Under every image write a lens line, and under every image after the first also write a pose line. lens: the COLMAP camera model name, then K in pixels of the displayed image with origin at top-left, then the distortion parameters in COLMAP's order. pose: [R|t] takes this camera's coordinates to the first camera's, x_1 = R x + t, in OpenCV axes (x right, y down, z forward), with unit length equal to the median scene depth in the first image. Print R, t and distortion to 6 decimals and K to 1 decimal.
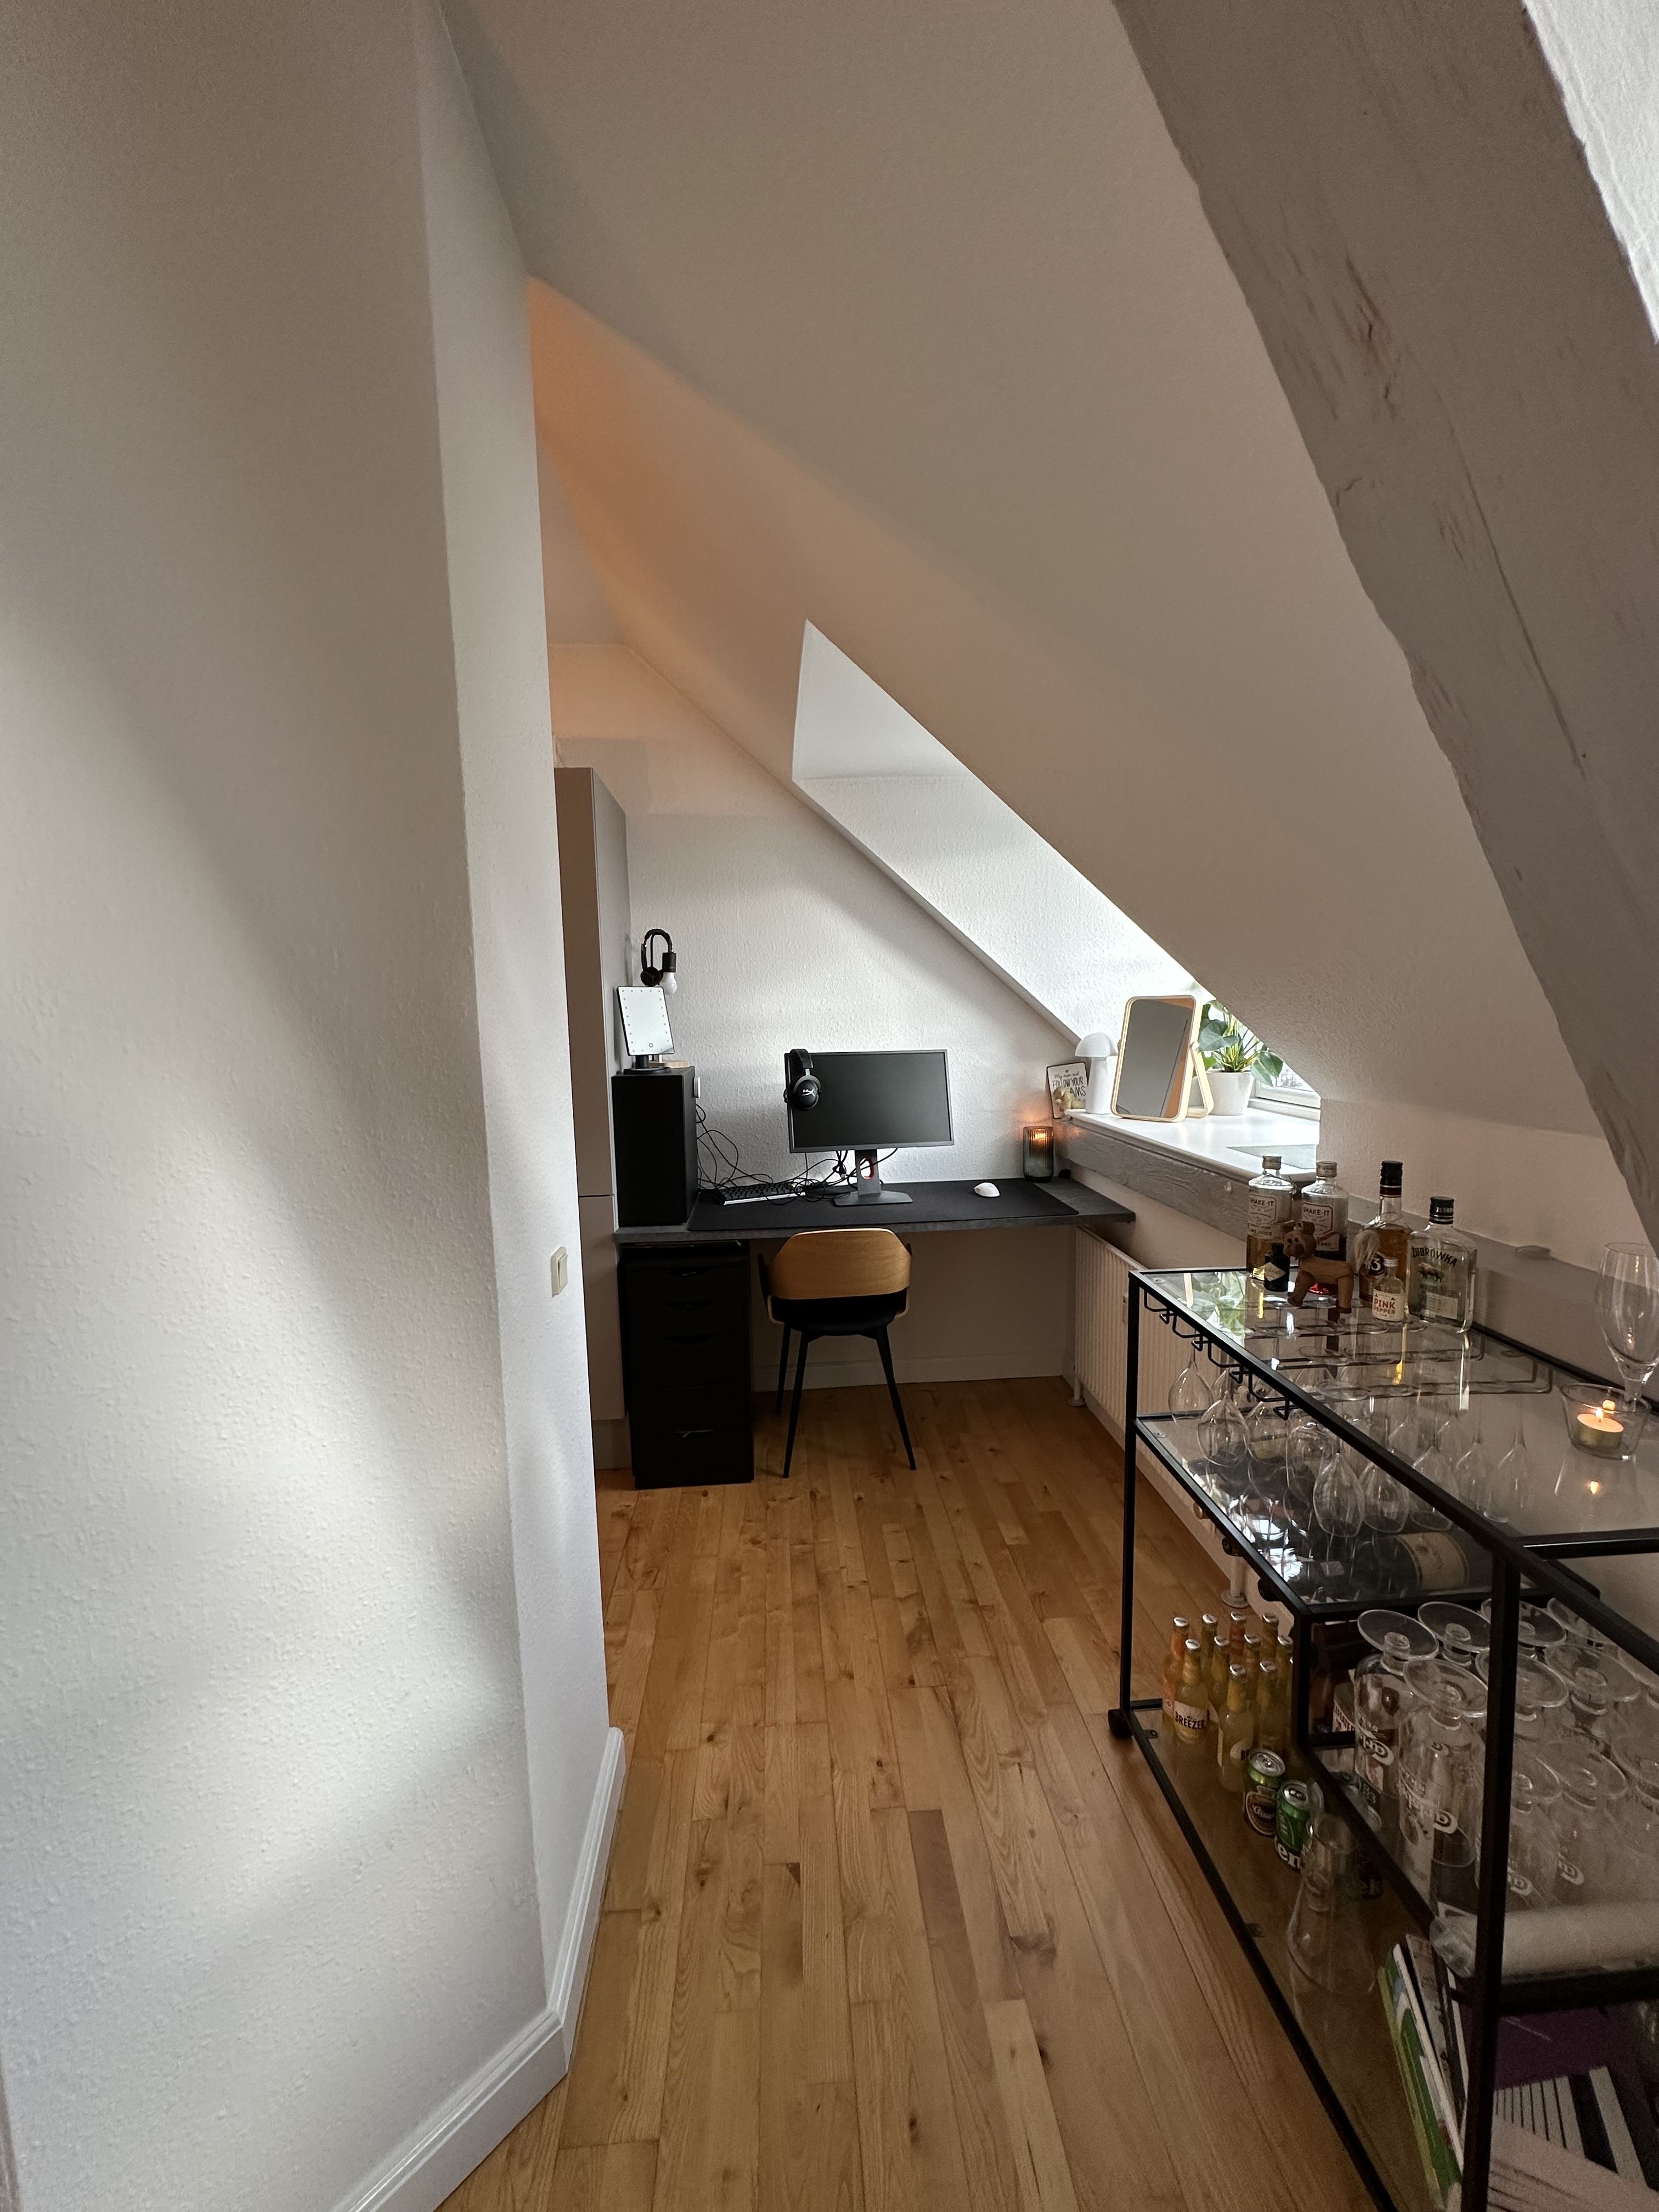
lens RADIAL K [[882.2, 0, 829.5], [0, 882.2, 1106.0], [0, 0, 1]] dist [-0.003563, 0.000549]
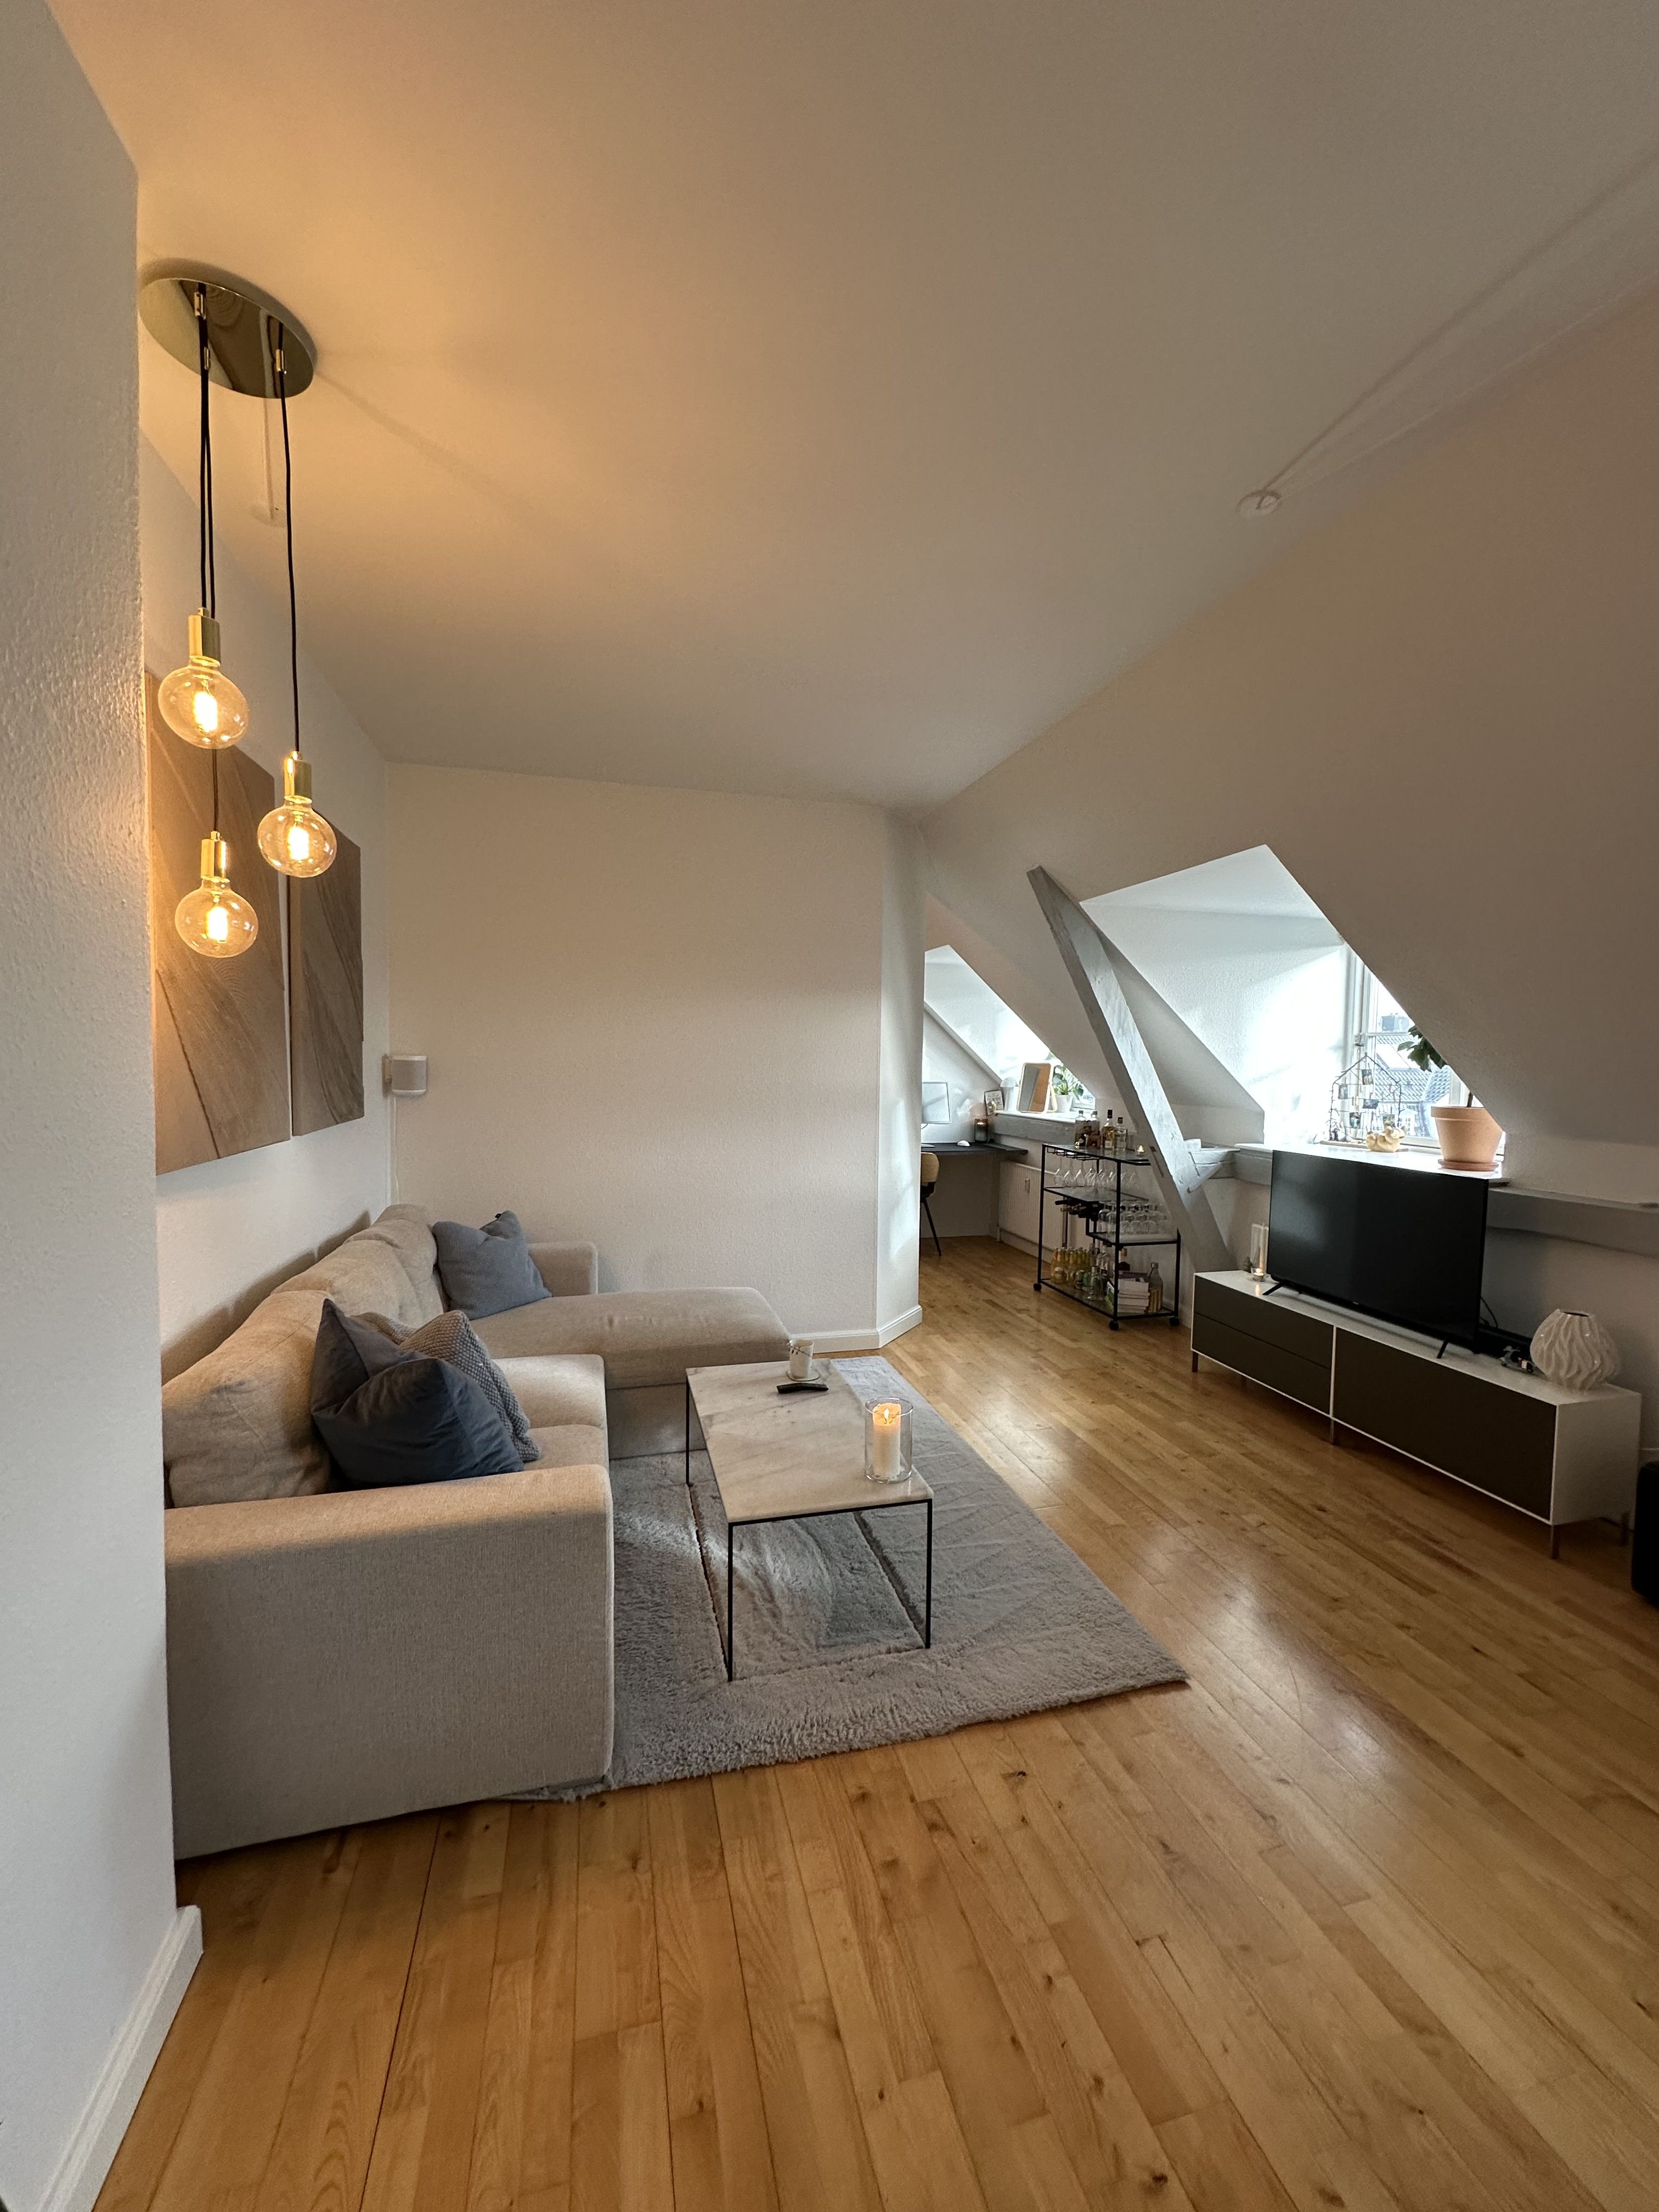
lens RADIAL K [[882.2, 0, 829.5], [0, 882.2, 1106.0], [0, 0, 1]] dist [-0.003563, 0.000549]
pose [[0.980170, 0.028052, 0.196163, -0.681564], [-0.017318, 0.998268, -0.056219, 0.146043], [-0.197401, 0.051707, 0.978958, -1.306752]]
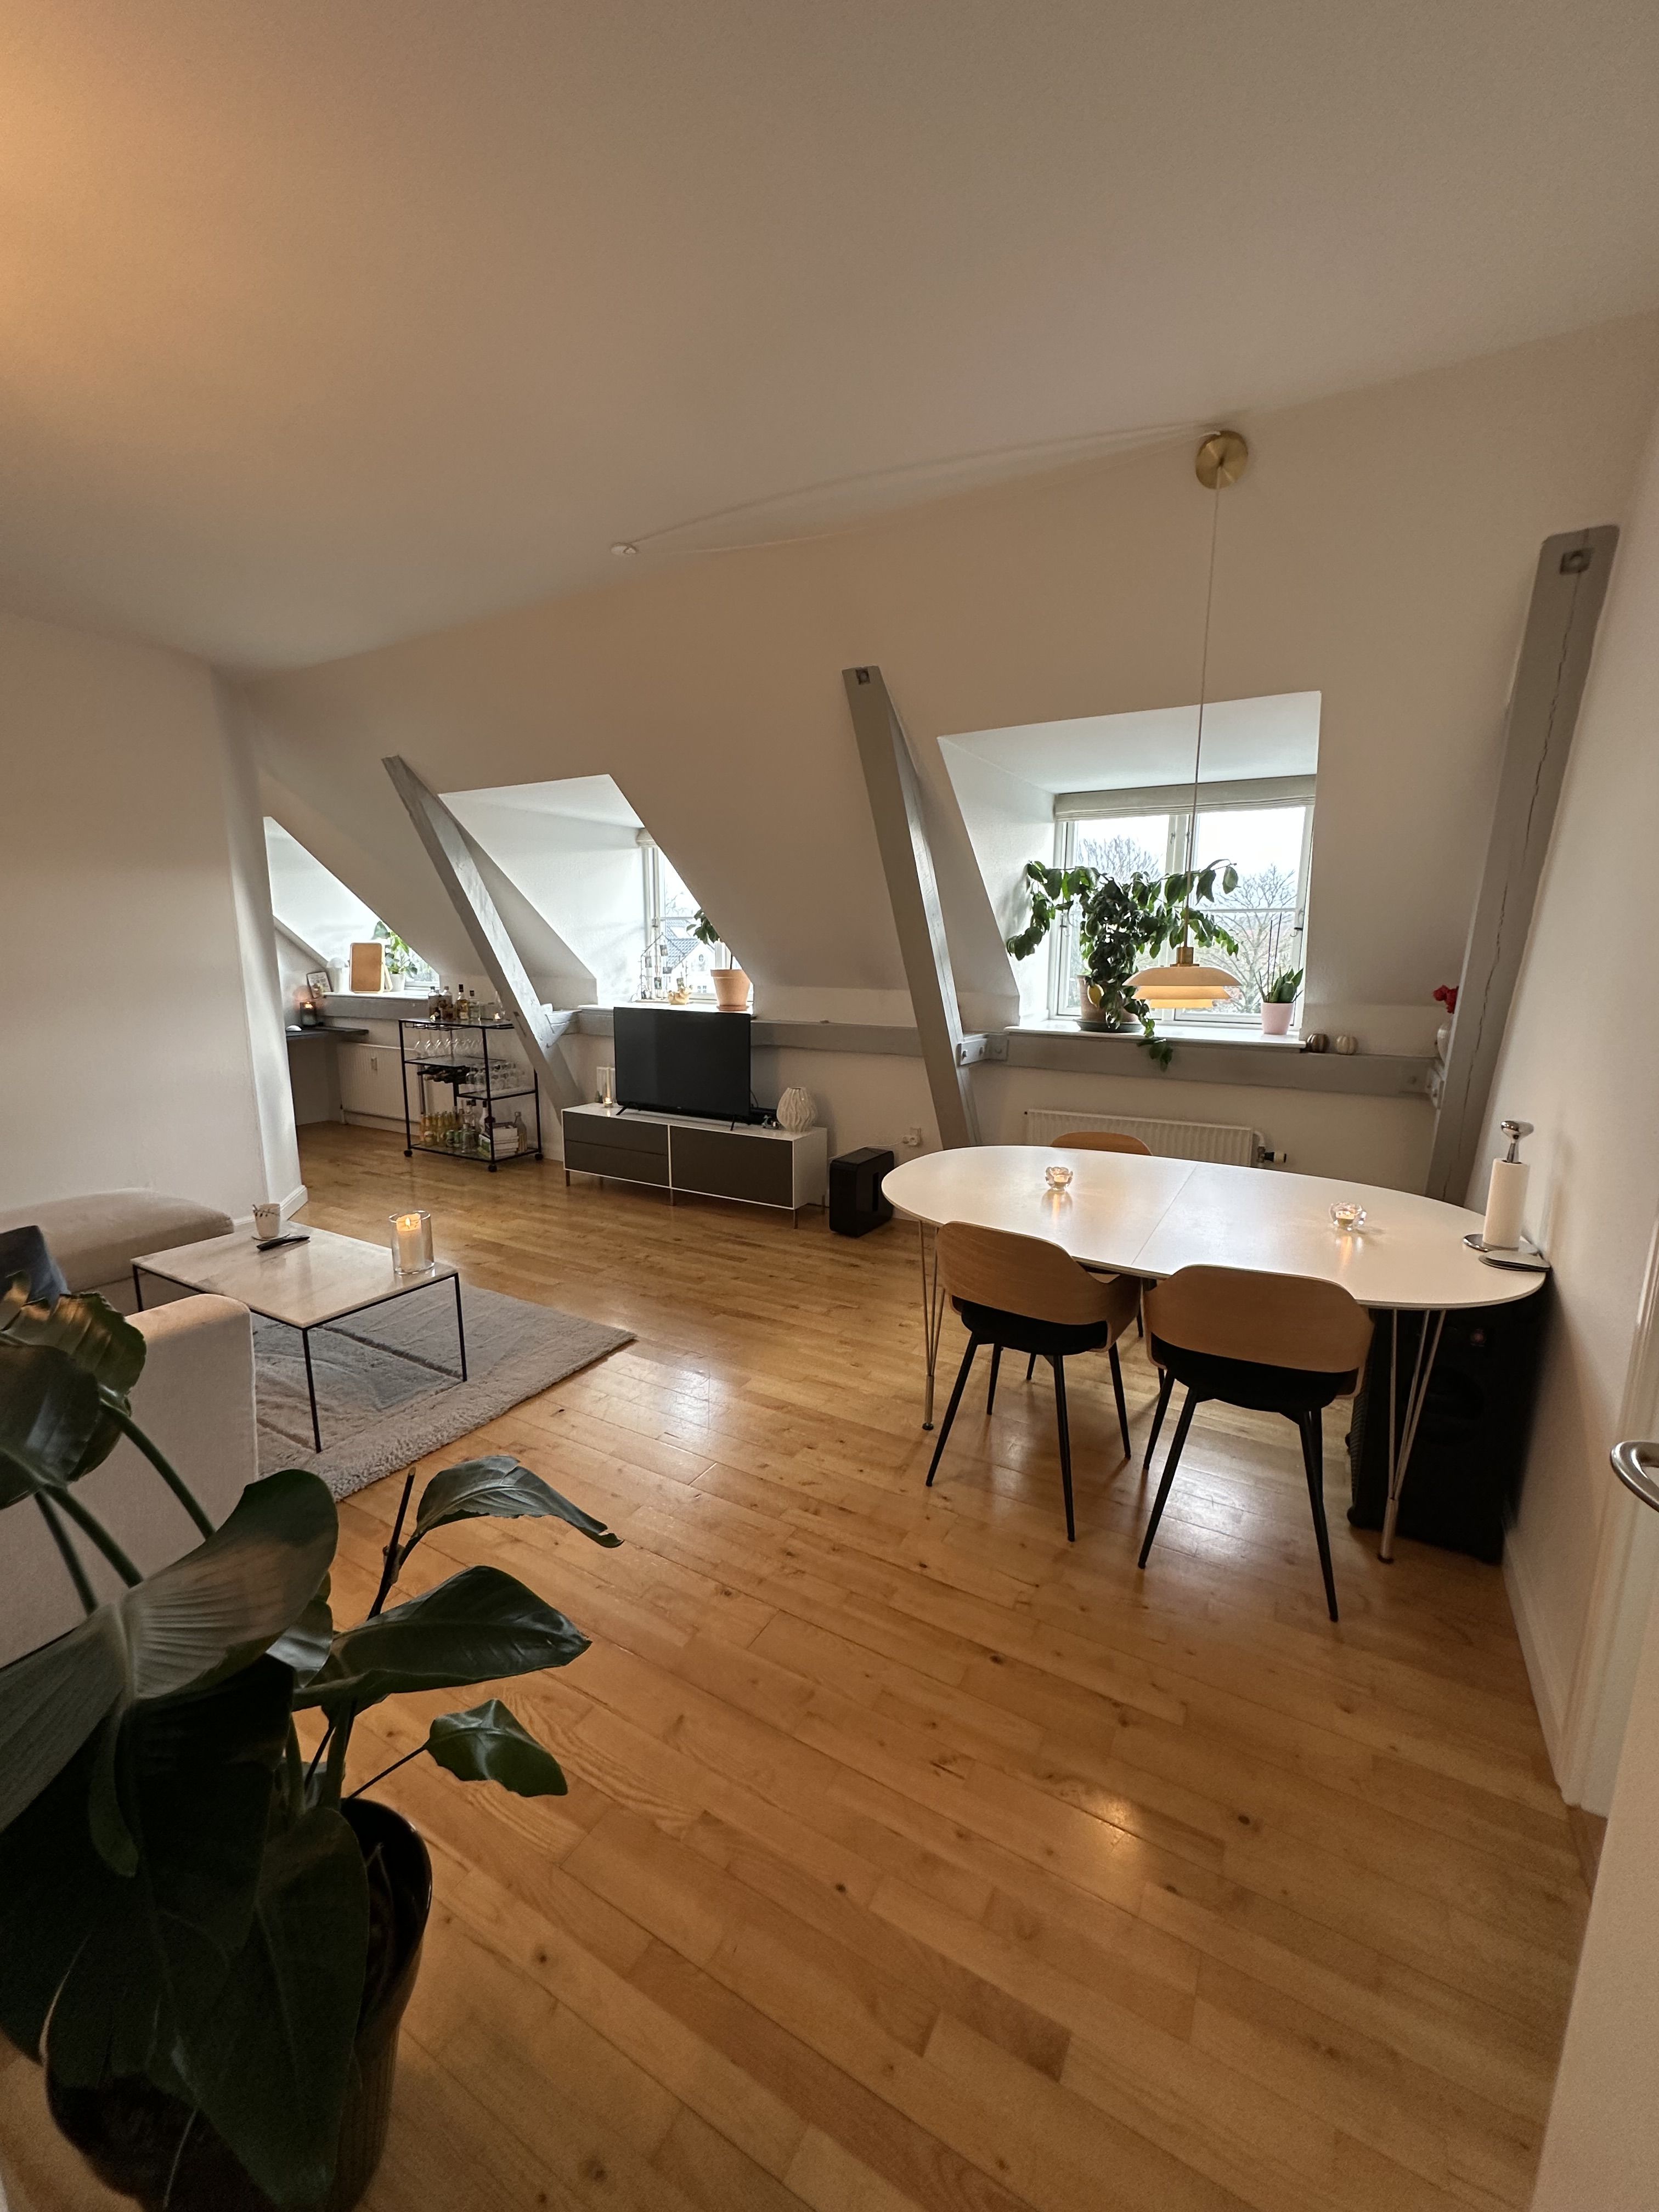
lens RADIAL K [[882.2, 0, 829.5], [0, 882.2, 1106.0], [0, 0, 1]] dist [-0.003563, 0.000549]
pose [[0.553100, -0.120320, 0.824381, -1.014792], [0.070109, 0.992728, 0.097853, 0.182550], [-0.830160, 0.003674, 0.557513, -1.480620]]
